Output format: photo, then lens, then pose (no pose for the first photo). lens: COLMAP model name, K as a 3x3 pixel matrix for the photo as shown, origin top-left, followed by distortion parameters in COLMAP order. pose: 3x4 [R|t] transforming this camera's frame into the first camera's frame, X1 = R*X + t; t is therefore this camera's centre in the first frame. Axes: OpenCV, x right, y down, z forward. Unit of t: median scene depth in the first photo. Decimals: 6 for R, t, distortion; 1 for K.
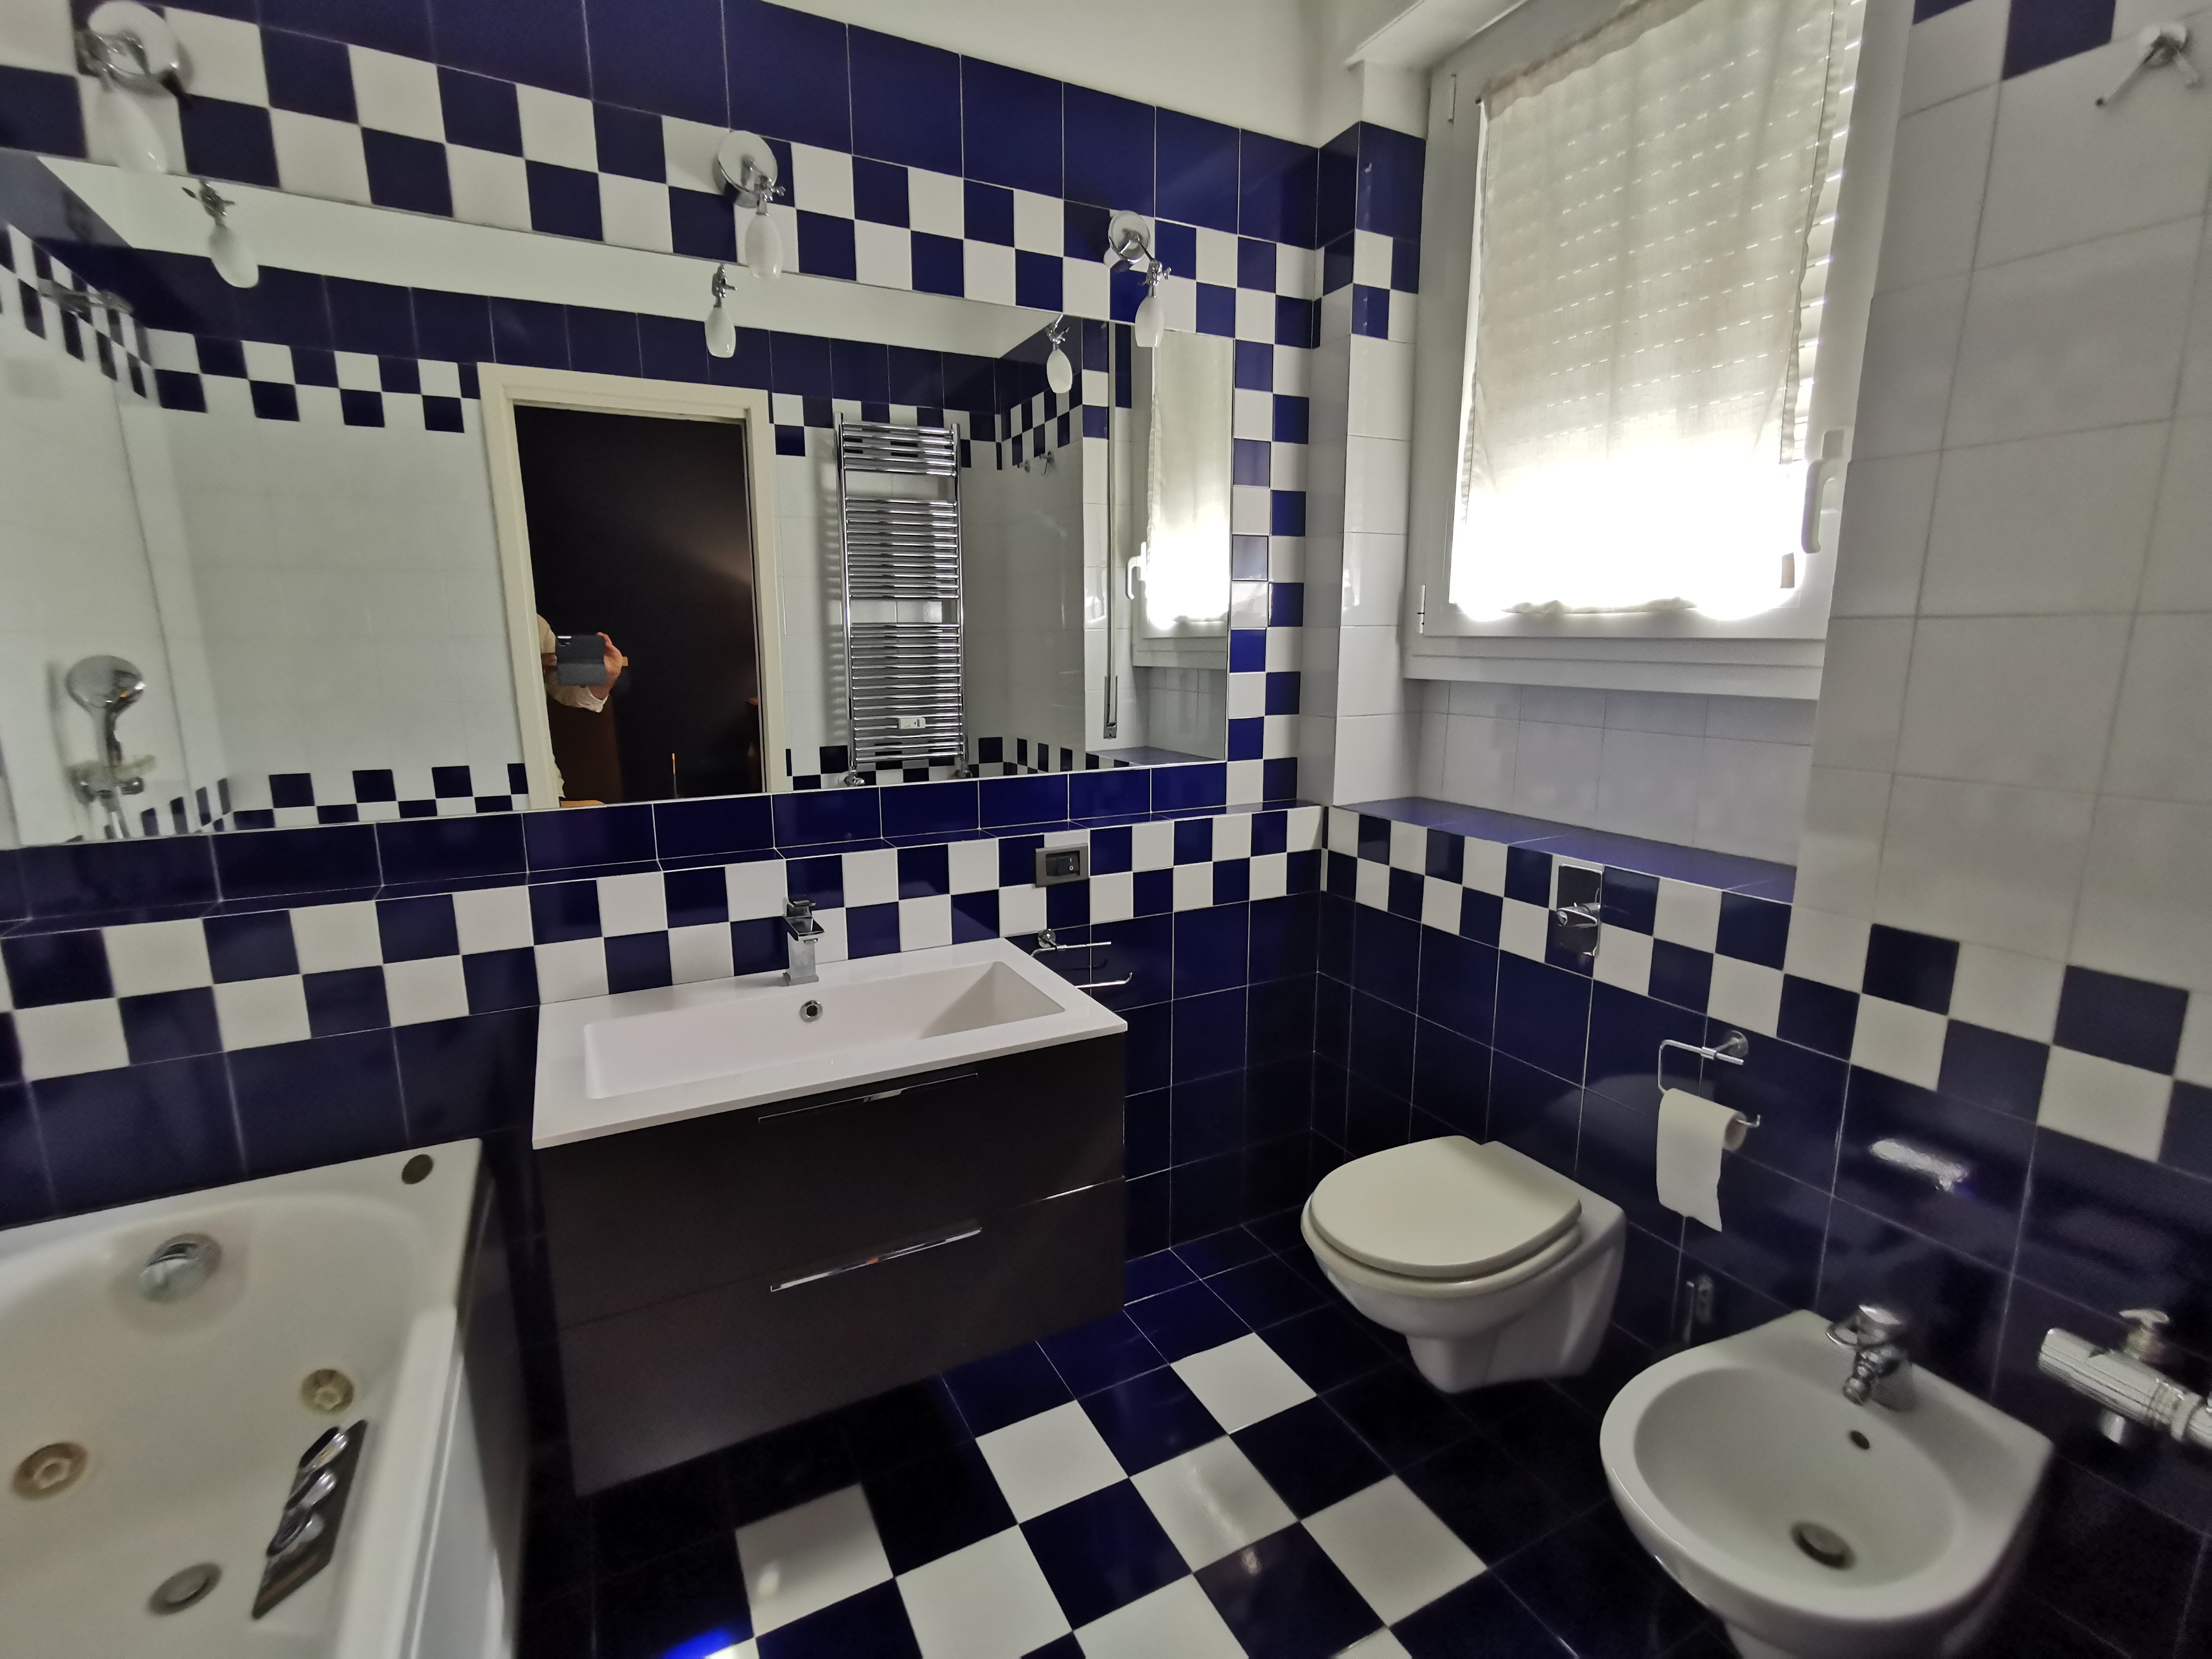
lens RADIAL K [[1019.3, 0, 1101.6], [0, 1019.3, 830.6], [0, 0, 1]] dist [-0.003681, 0.009242]
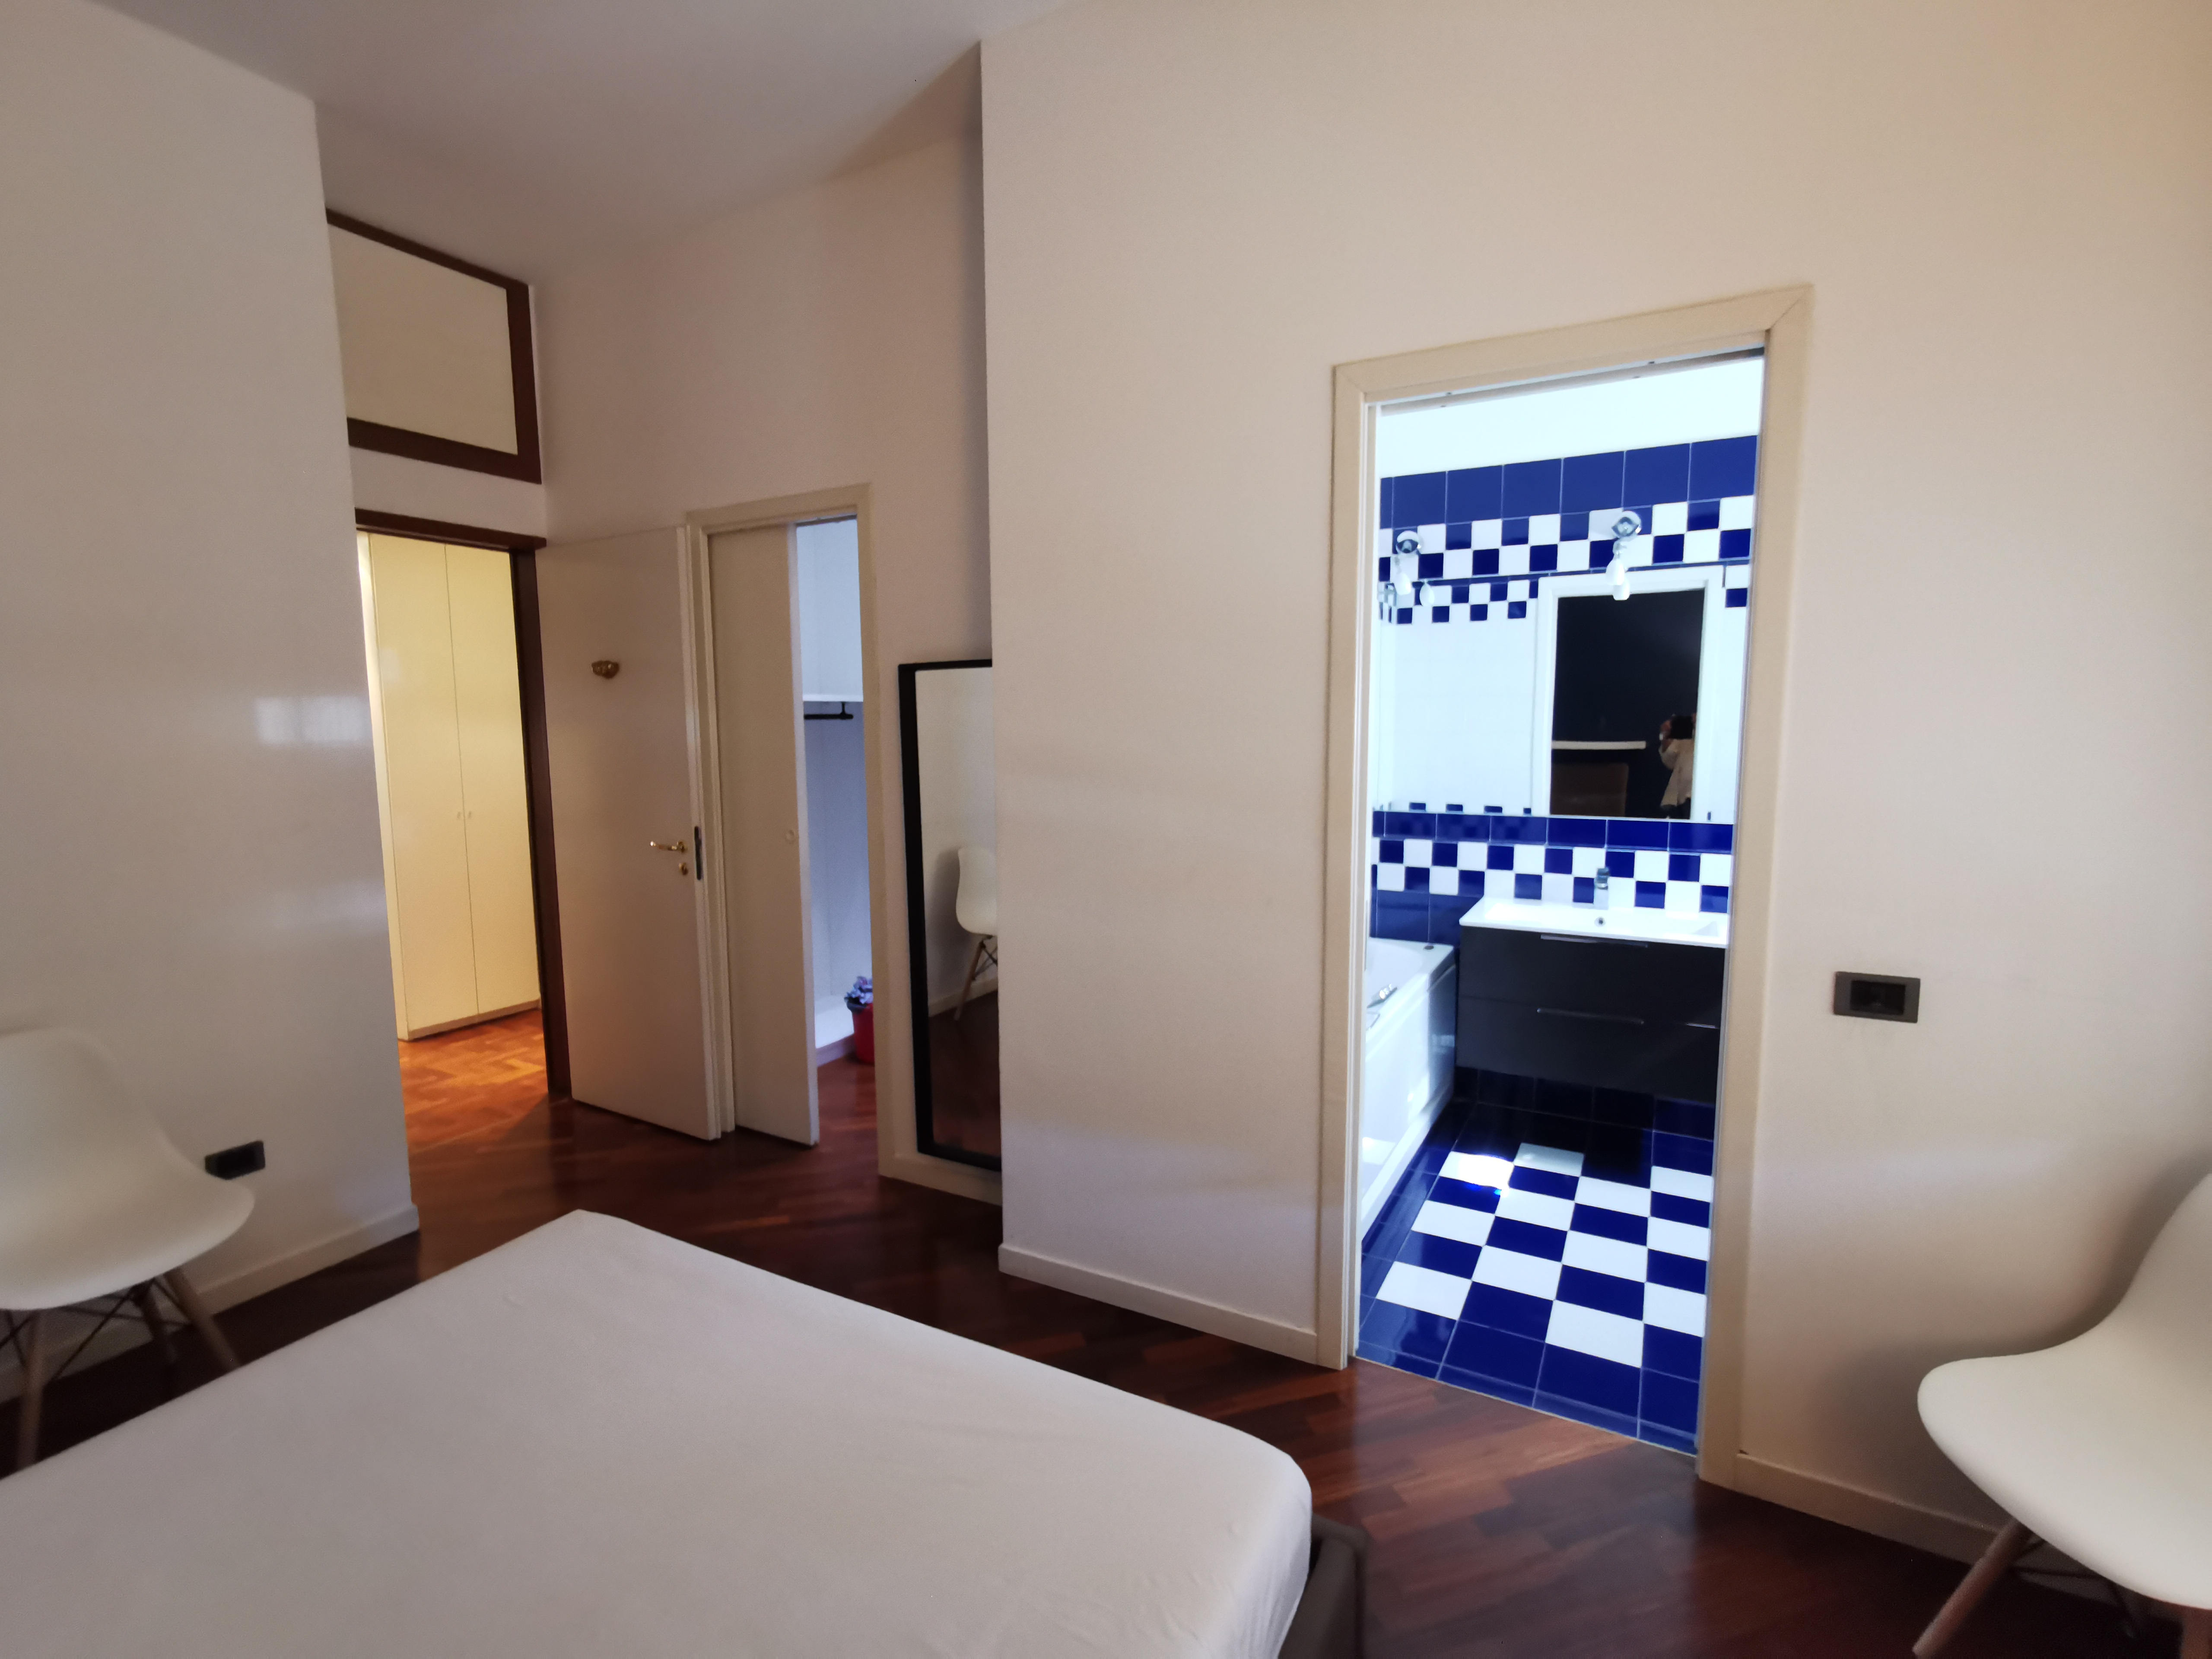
lens RADIAL K [[1019.3, 0, 1124.1], [0, 1019.3, 824.8], [0, 0, 1]] dist [-0.003681, 0.009242]
pose [[0.565802, 0.086437, -0.819998, 0.849554], [-0.153291, 0.988180, -0.001606, 0.137559], [0.810167, 0.126607, 0.572364, -0.985323]]
